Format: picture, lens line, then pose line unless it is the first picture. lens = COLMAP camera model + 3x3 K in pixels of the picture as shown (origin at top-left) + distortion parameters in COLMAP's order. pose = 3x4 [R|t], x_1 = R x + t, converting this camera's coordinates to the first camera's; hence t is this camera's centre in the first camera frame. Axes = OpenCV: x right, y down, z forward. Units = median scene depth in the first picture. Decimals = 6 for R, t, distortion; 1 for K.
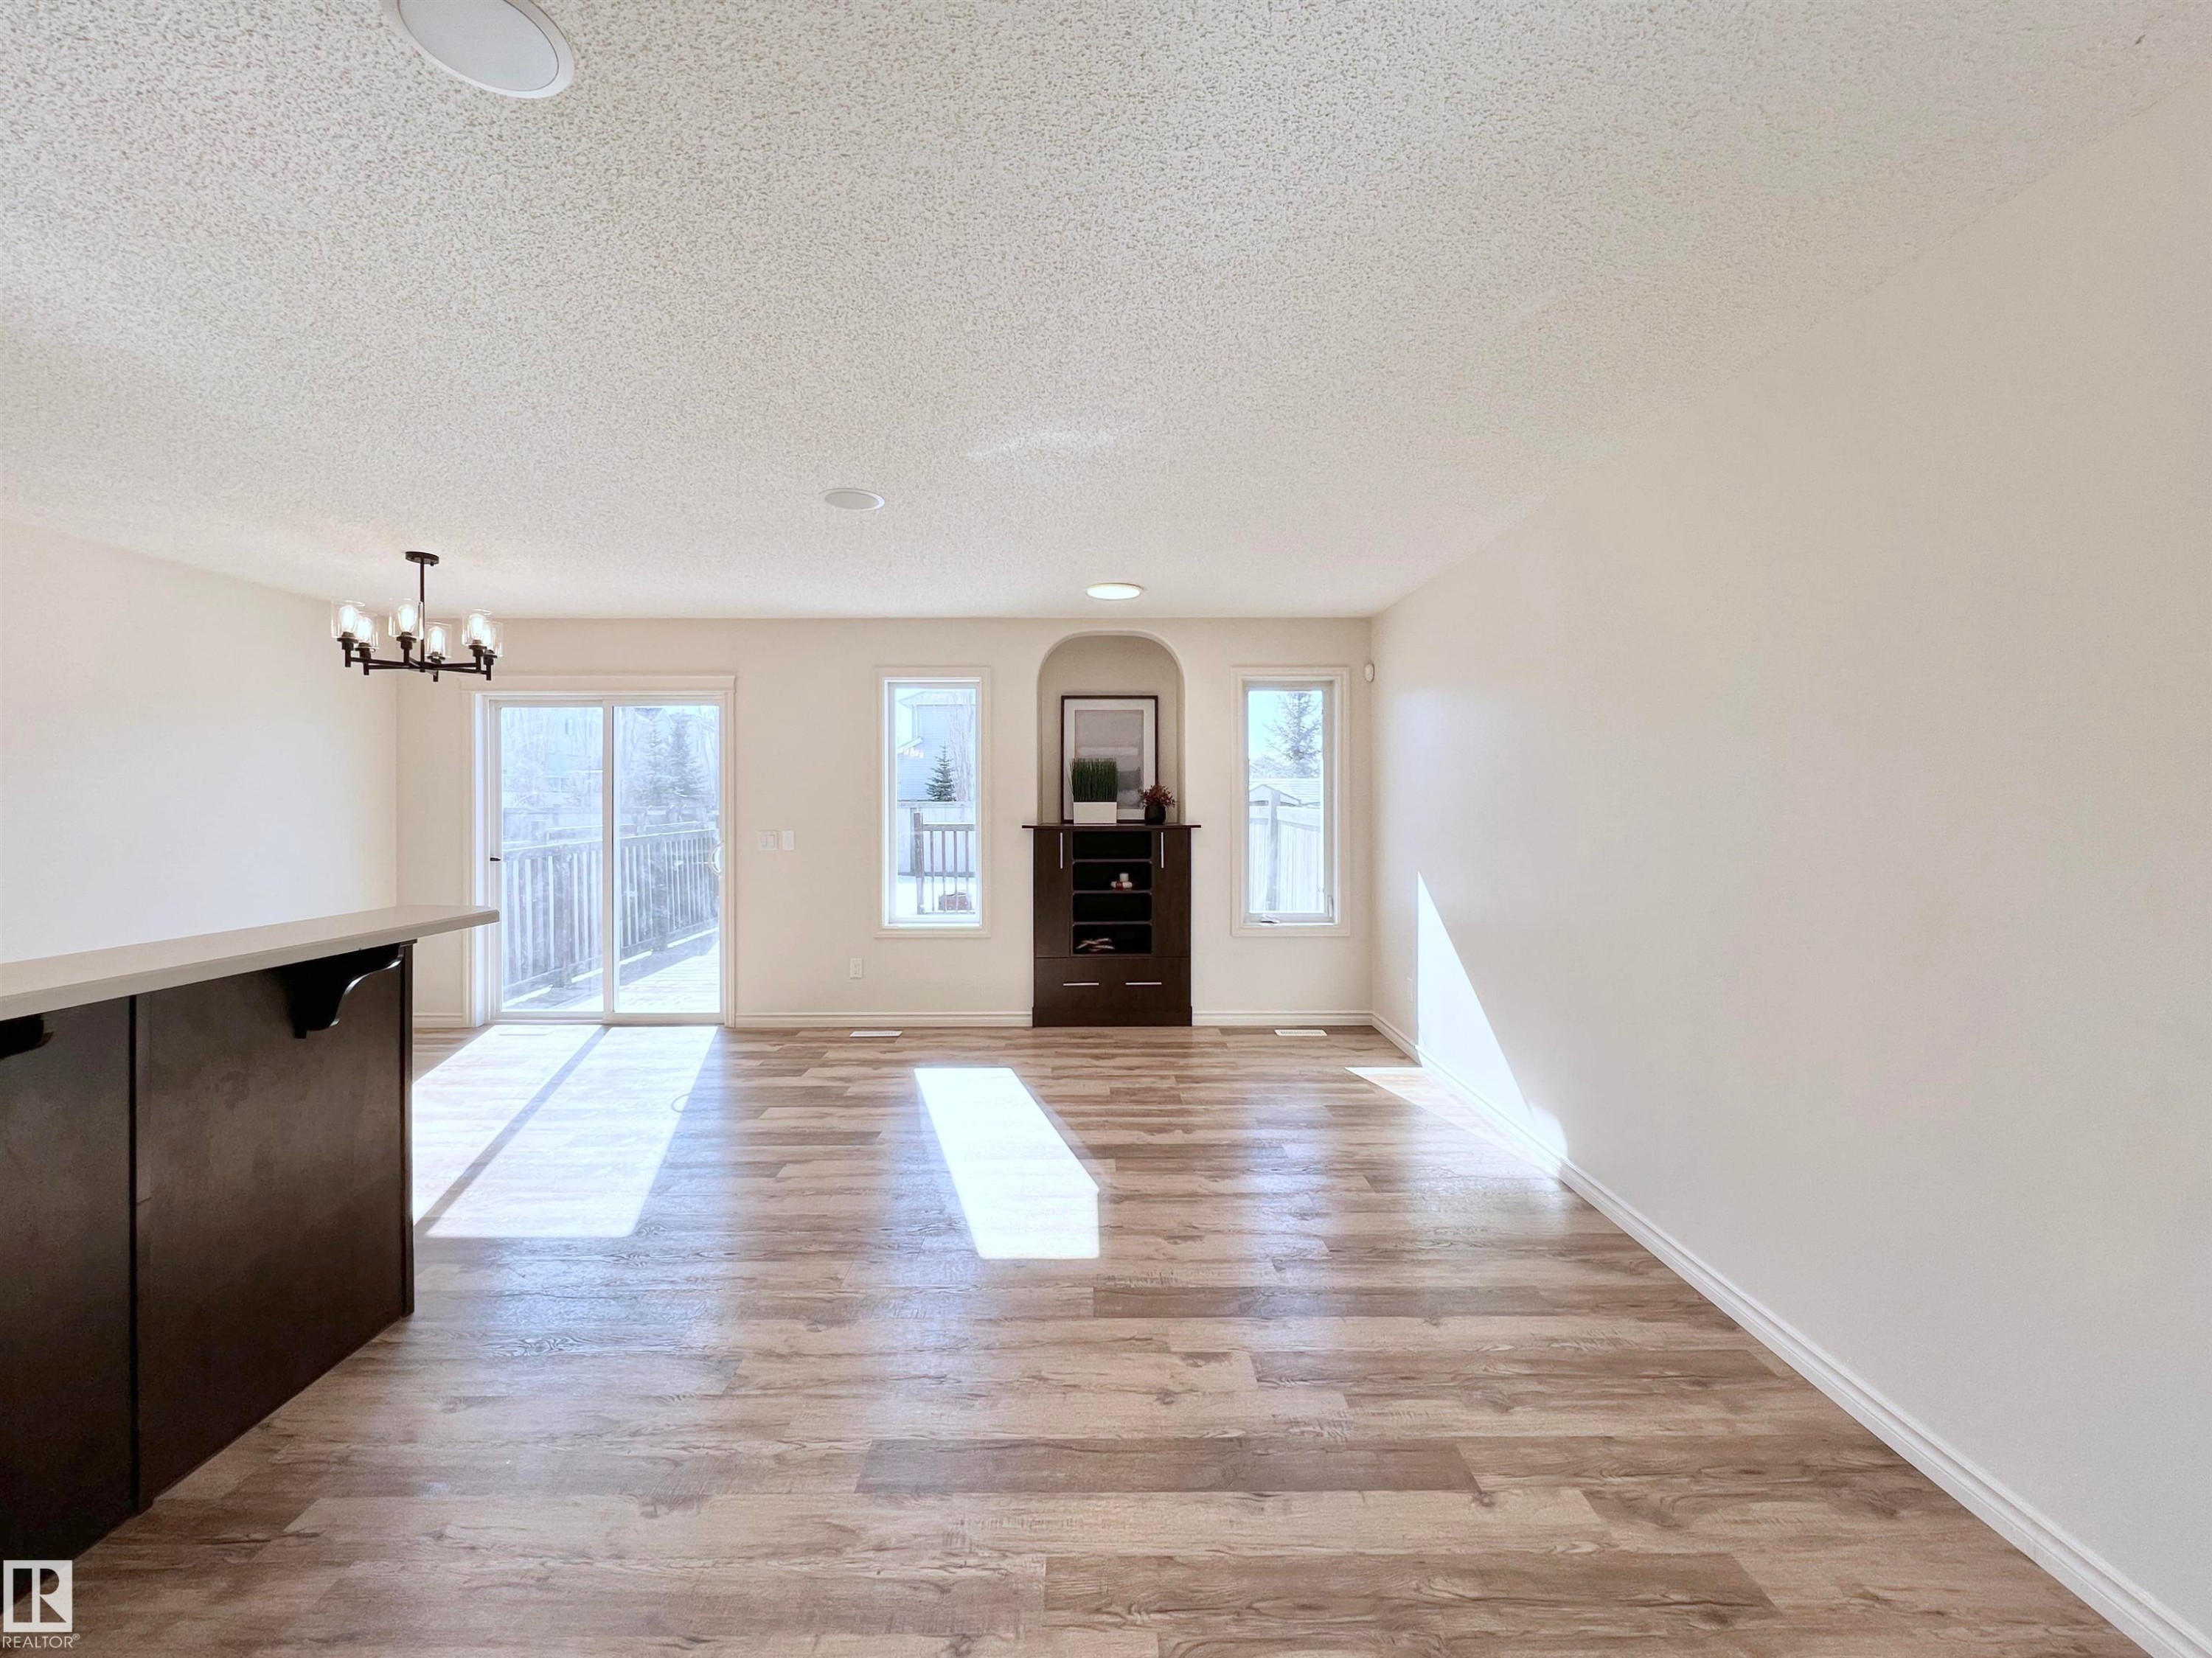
lens RADIAL K [[897.4, 0, 1096.8], [0, 897.4, 802.7], [0, 0, 1]] dist [-0.001385, -0.000121]
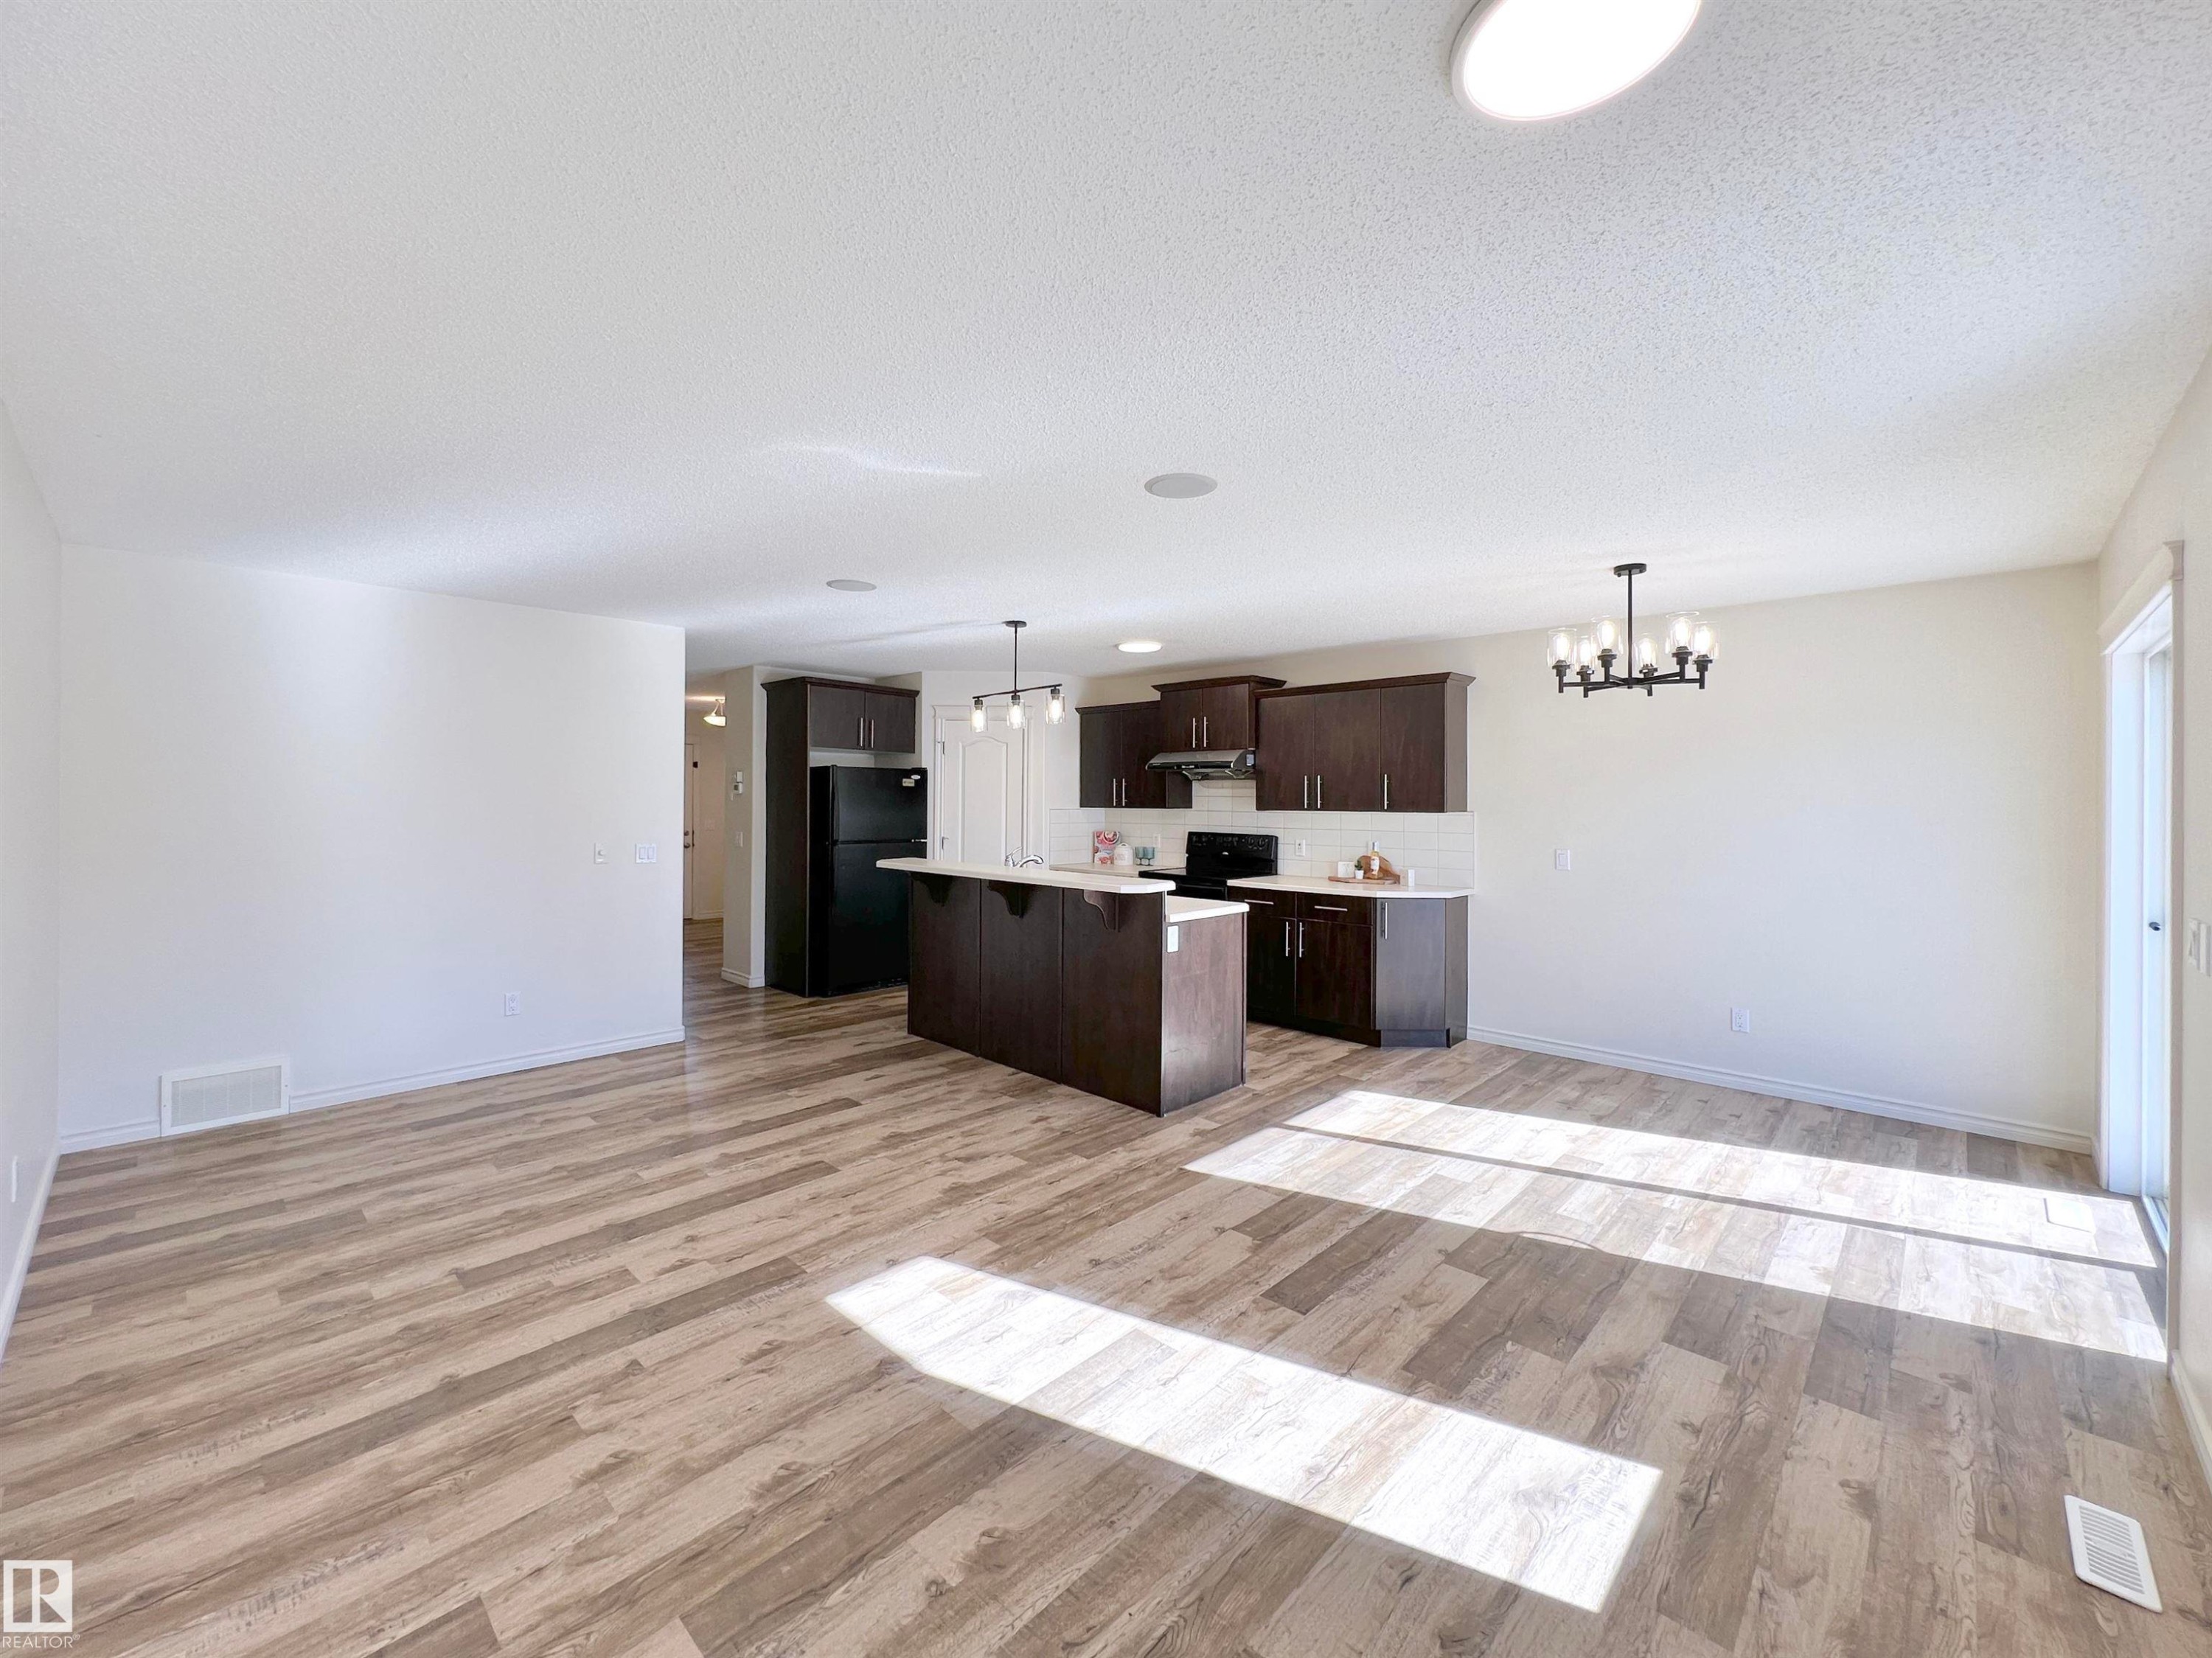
lens RADIAL K [[902.5, 0, 1082.9], [0, 902.5, 797.1], [0, 0, 1]] dist [-0.003040, 0.000459]
pose [[-0.702007, -0.003416, -0.712162, 0.298035], [-0.004513, 0.999990, -0.000348, -0.022837], [0.712156, 0.002969, -0.702015, 1.095579]]
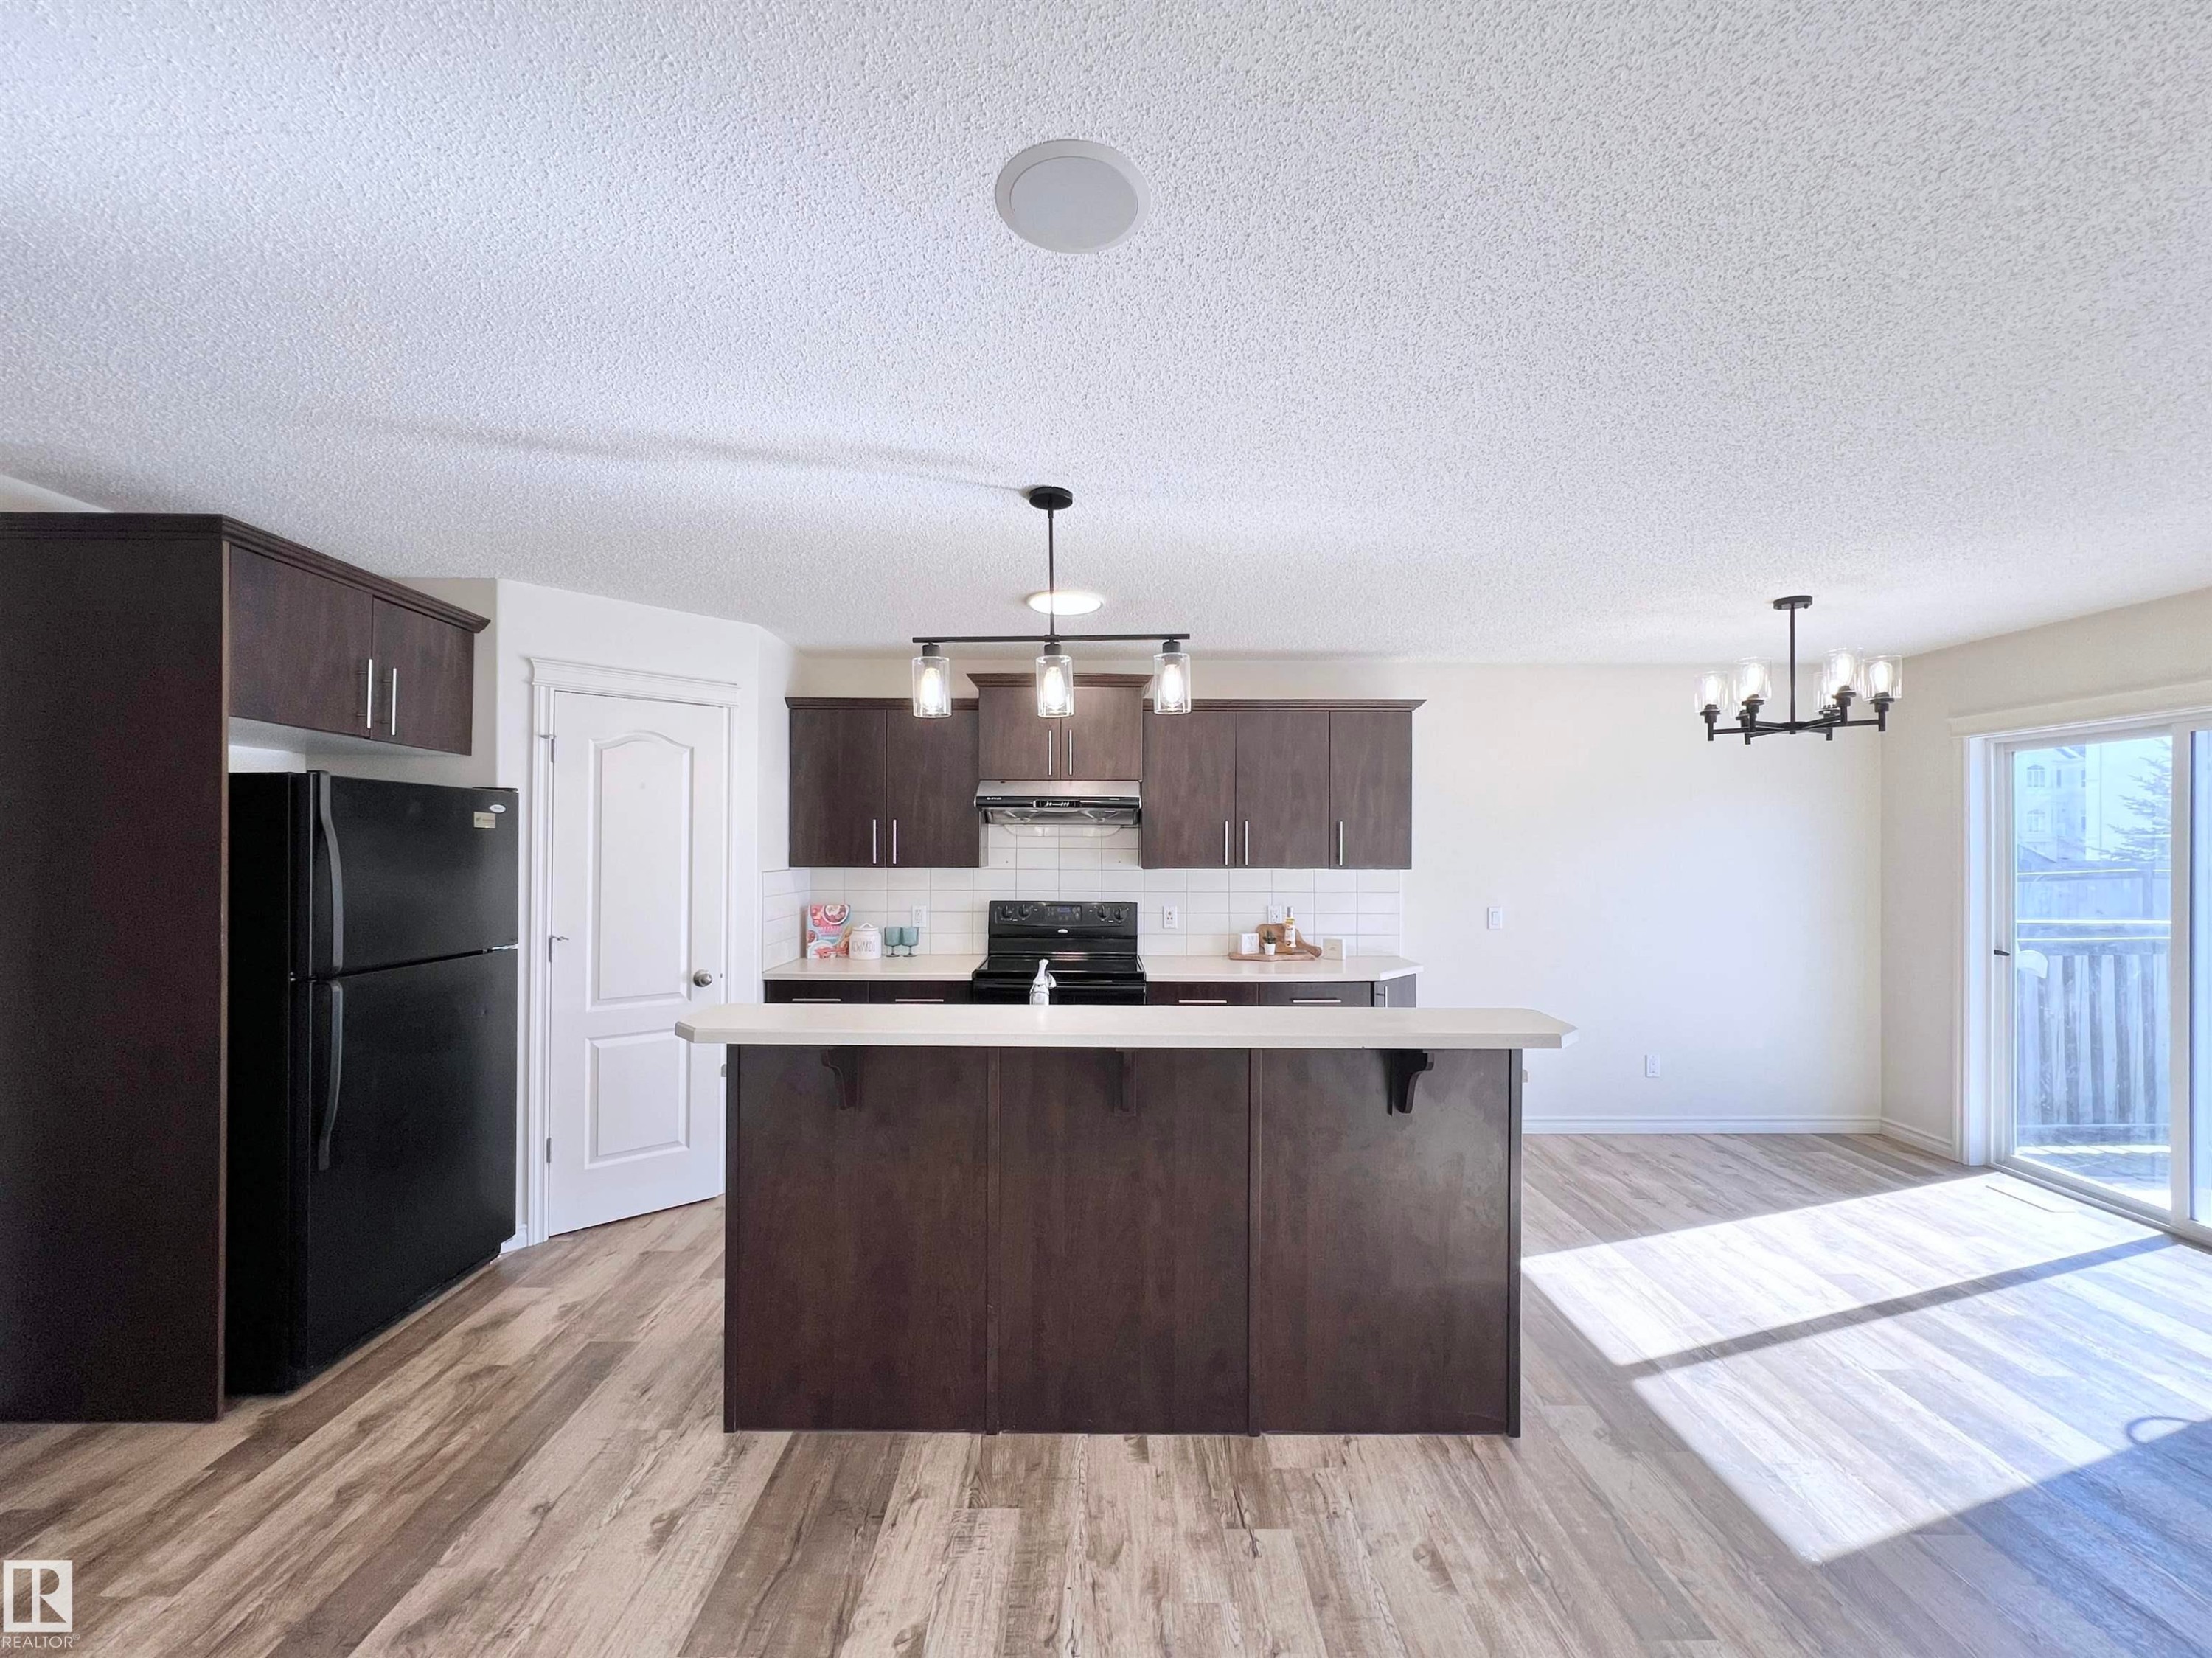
lens RADIAL K [[896.2, 0, 1106.1], [0, 896.2, 843.7], [0, 0, 1]] dist [-0.001975, 0.000293]
pose [[0.005144, 0.000932, -0.999986, 0.096593], [-0.004998, 0.999987, 0.000906, -0.032055], [0.999974, 0.004994, 0.005148, 0.288394]]
